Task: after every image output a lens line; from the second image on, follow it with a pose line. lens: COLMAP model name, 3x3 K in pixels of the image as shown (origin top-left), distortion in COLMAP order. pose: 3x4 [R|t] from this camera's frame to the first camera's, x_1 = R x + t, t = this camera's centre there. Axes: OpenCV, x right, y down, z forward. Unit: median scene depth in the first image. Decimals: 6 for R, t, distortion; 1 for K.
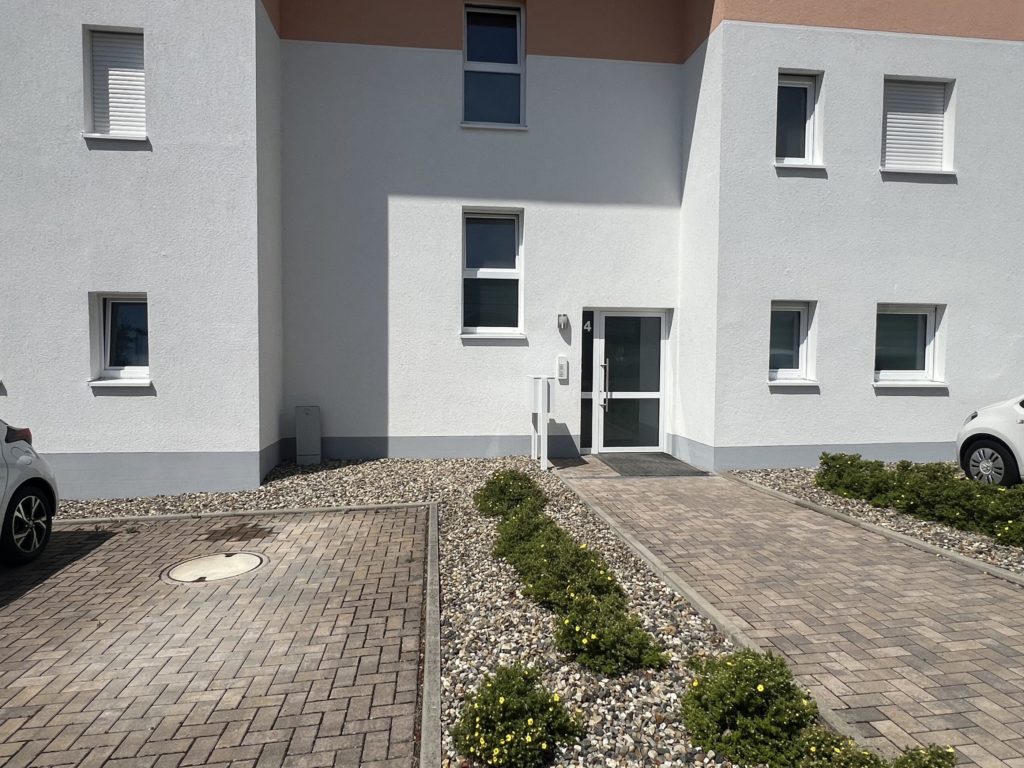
lens RADIAL K [[637.4, 0, 512.0], [0, 637.4, 384.0], [0, 0, 1]] dist [-0.003082, 0.001401]
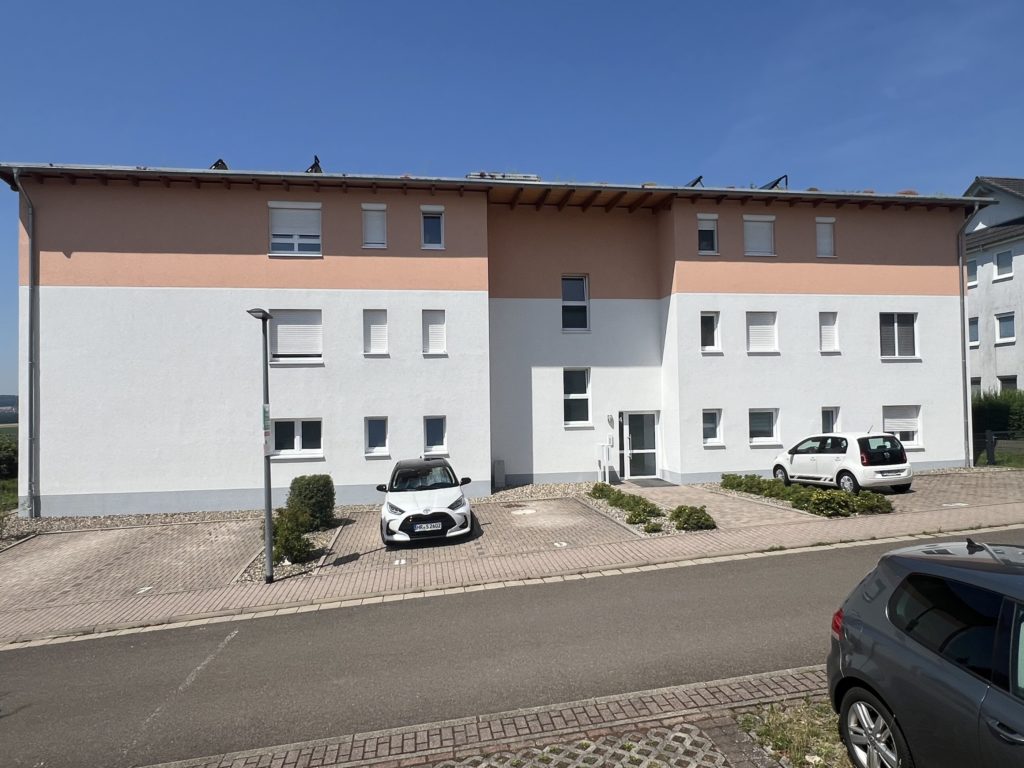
lens RADIAL K [[637.4, 0, 512.0], [0, 637.4, 384.0], [0, 0, 1]] dist [-0.003082, 0.001401]
pose [[0.999361, -0.023330, 0.027089, -0.314833], [0.025348, 0.996732, -0.076704, -0.057222], [-0.025210, 0.077341, 0.996686, -1.183561]]
